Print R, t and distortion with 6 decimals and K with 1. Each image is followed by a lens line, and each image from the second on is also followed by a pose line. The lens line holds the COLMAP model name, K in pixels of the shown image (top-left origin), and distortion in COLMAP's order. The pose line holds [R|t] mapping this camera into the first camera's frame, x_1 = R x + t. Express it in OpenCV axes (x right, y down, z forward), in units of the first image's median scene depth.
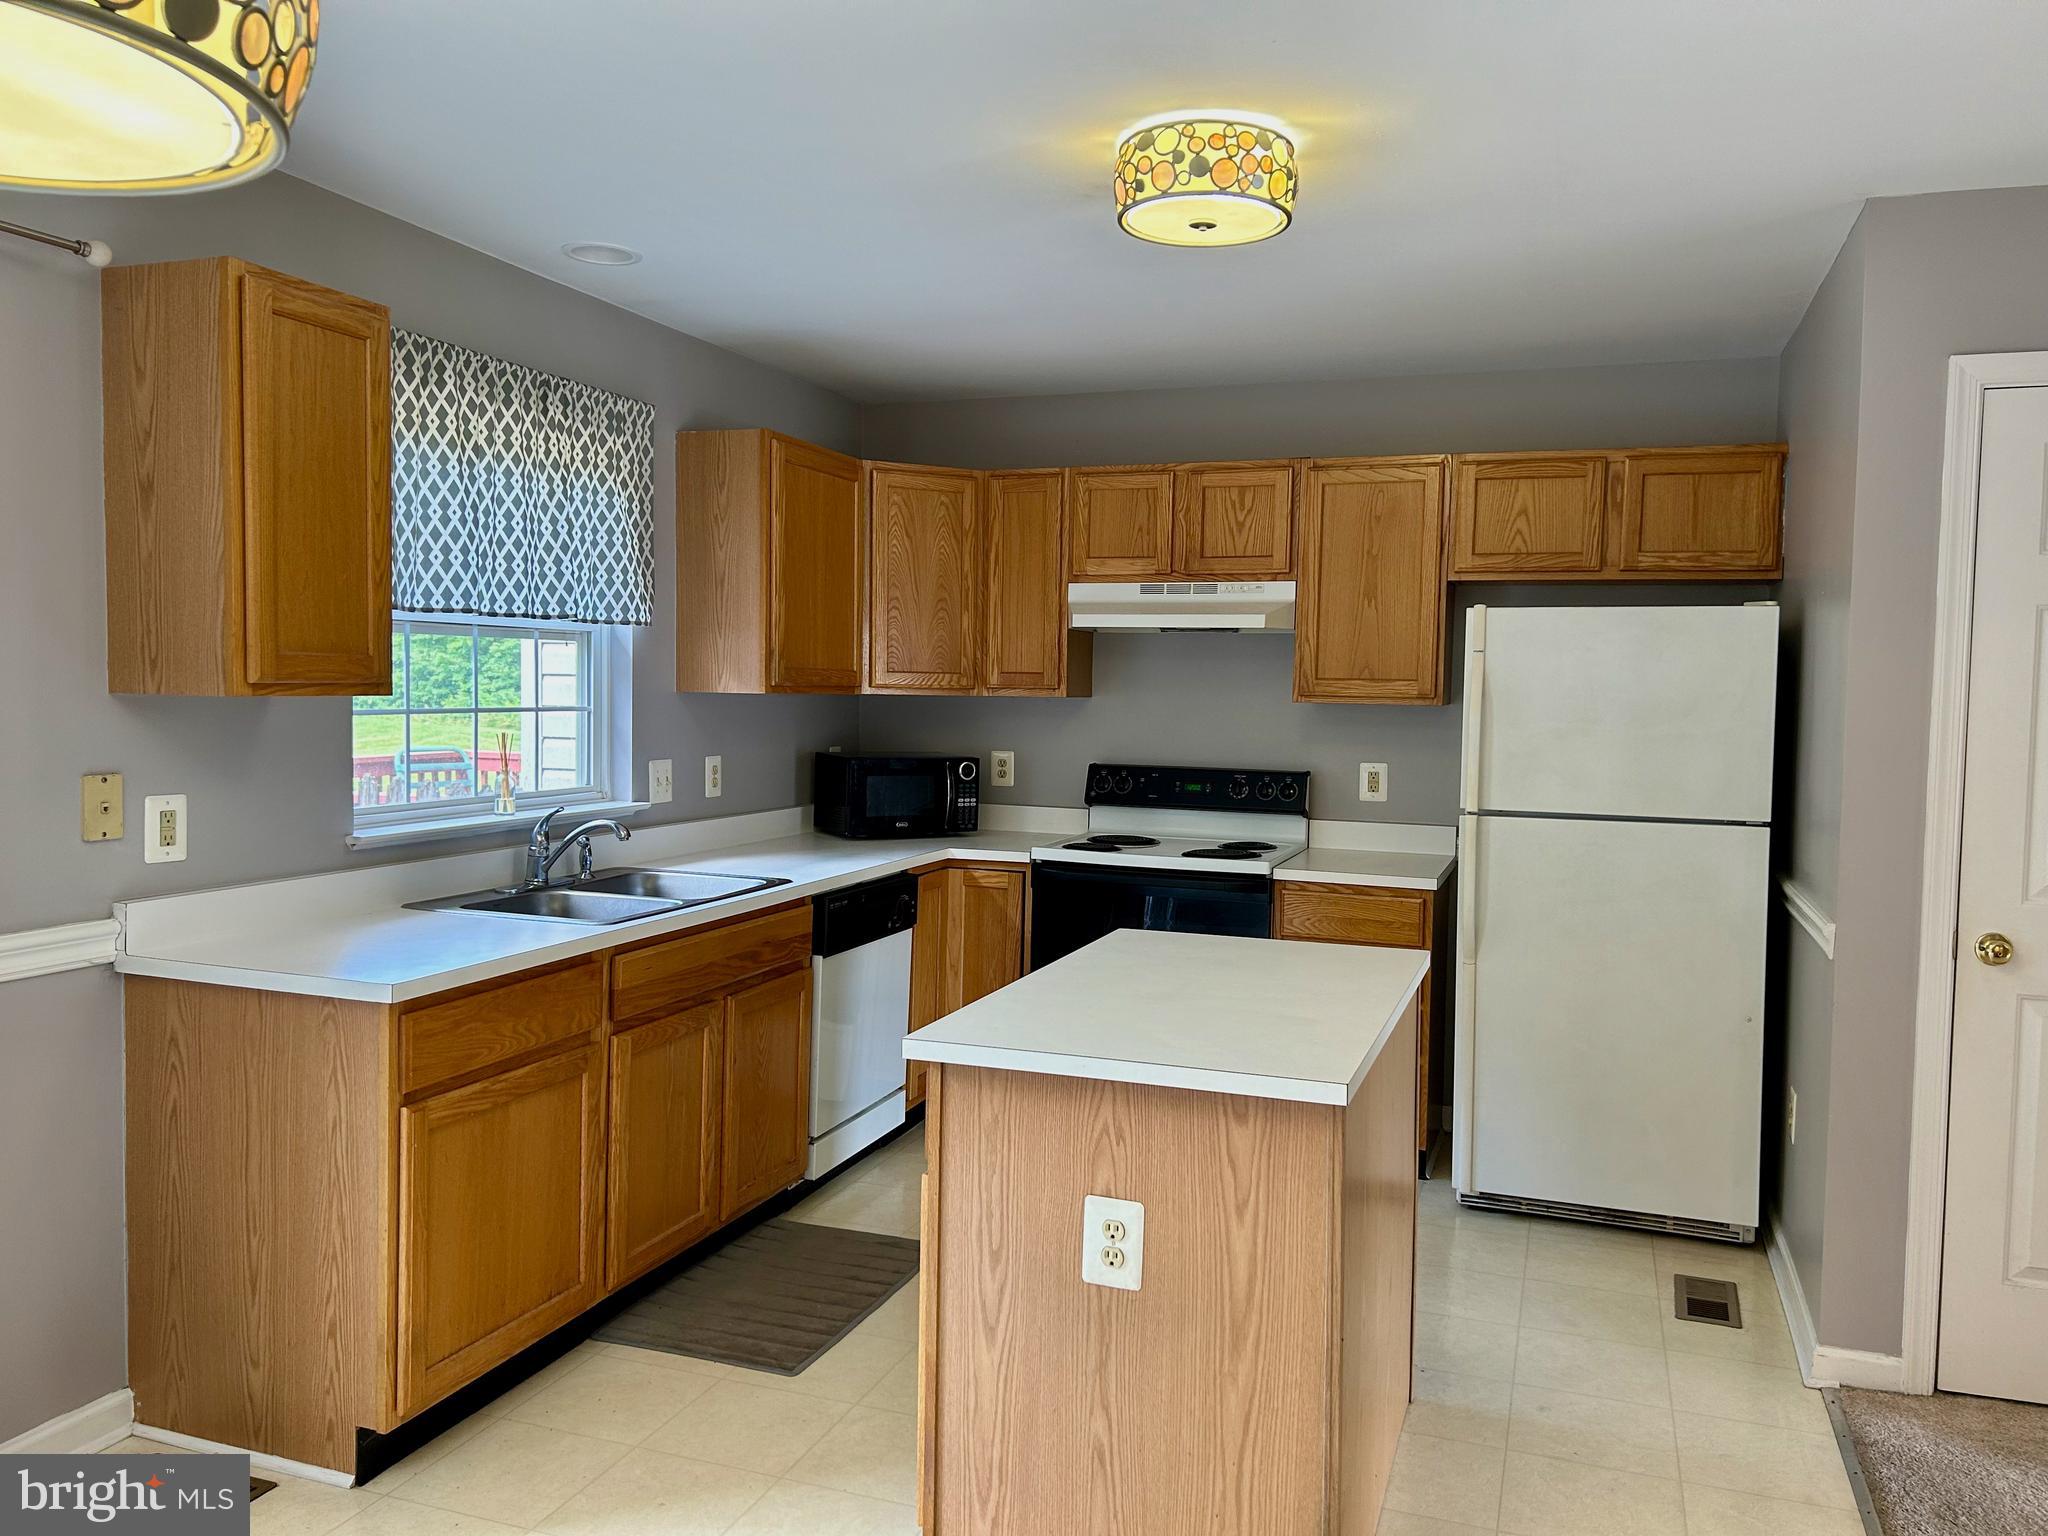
lens RADIAL K [[1535.0, 0, 1018.9], [0, 1535.0, 769.3], [0, 0, 1]] dist [0.050676, -0.053076]
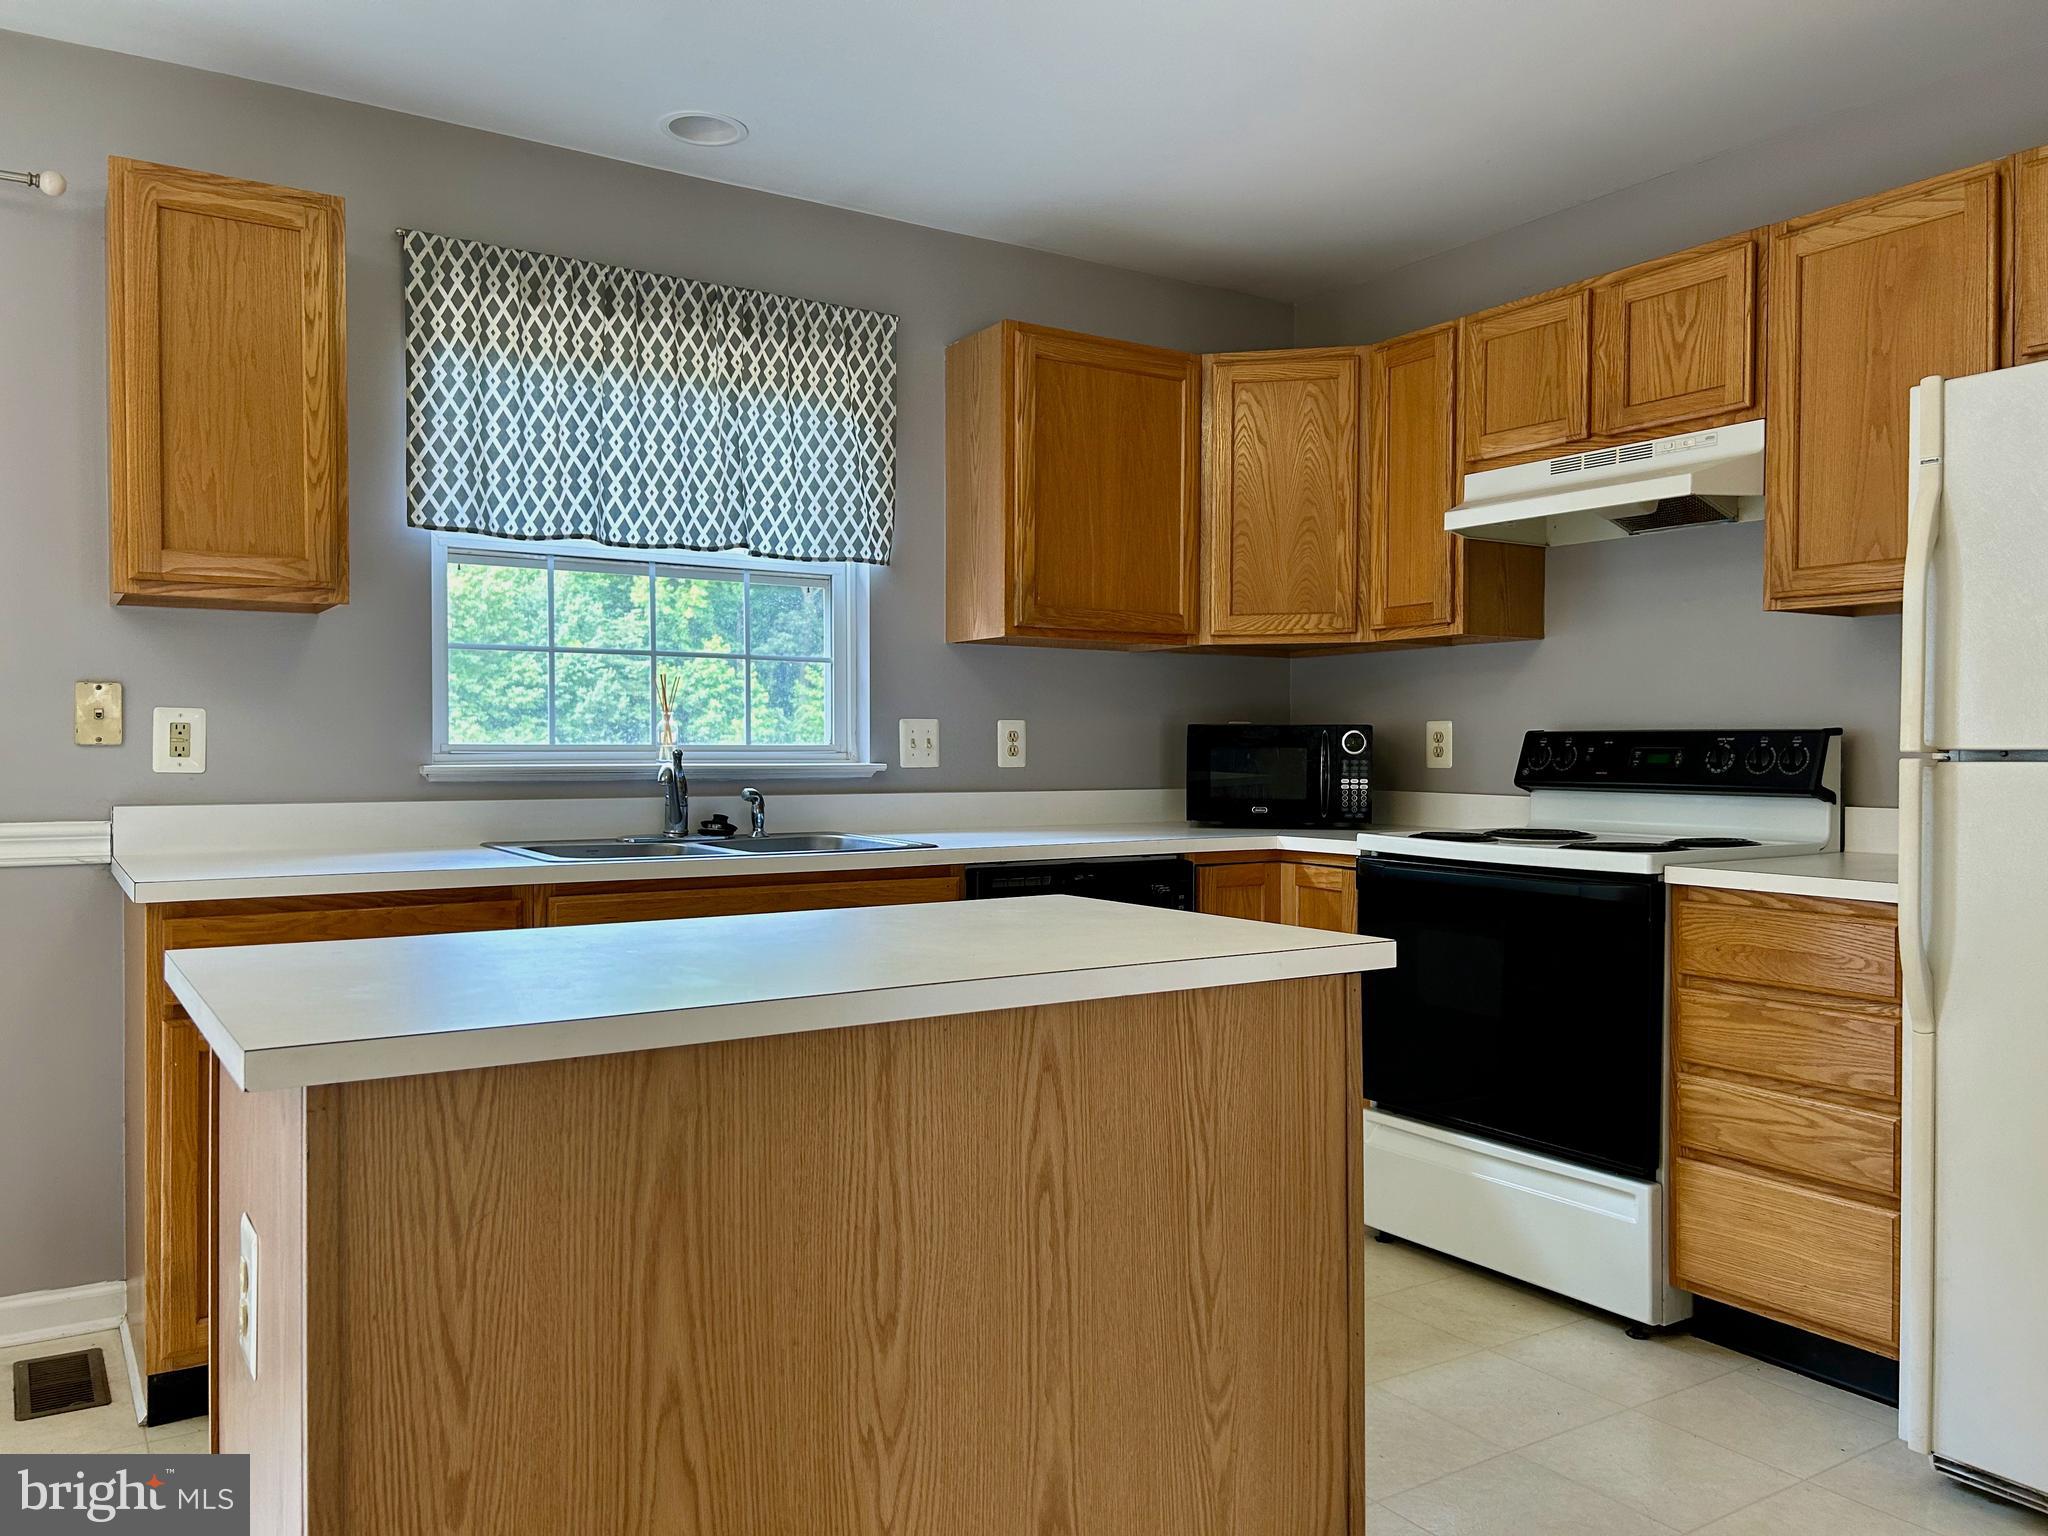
lens RADIAL K [[1535.0, 0, 1023.2], [0, 1535.0, 772.7], [0, 0, 1]] dist [0.050676, -0.053076]
pose [[0.797904, -0.006569, -0.602749, 0.326237], [-0.021971, 0.998959, -0.039971, 0.055546], [0.602384, 0.045136, 0.796929, 0.324655]]
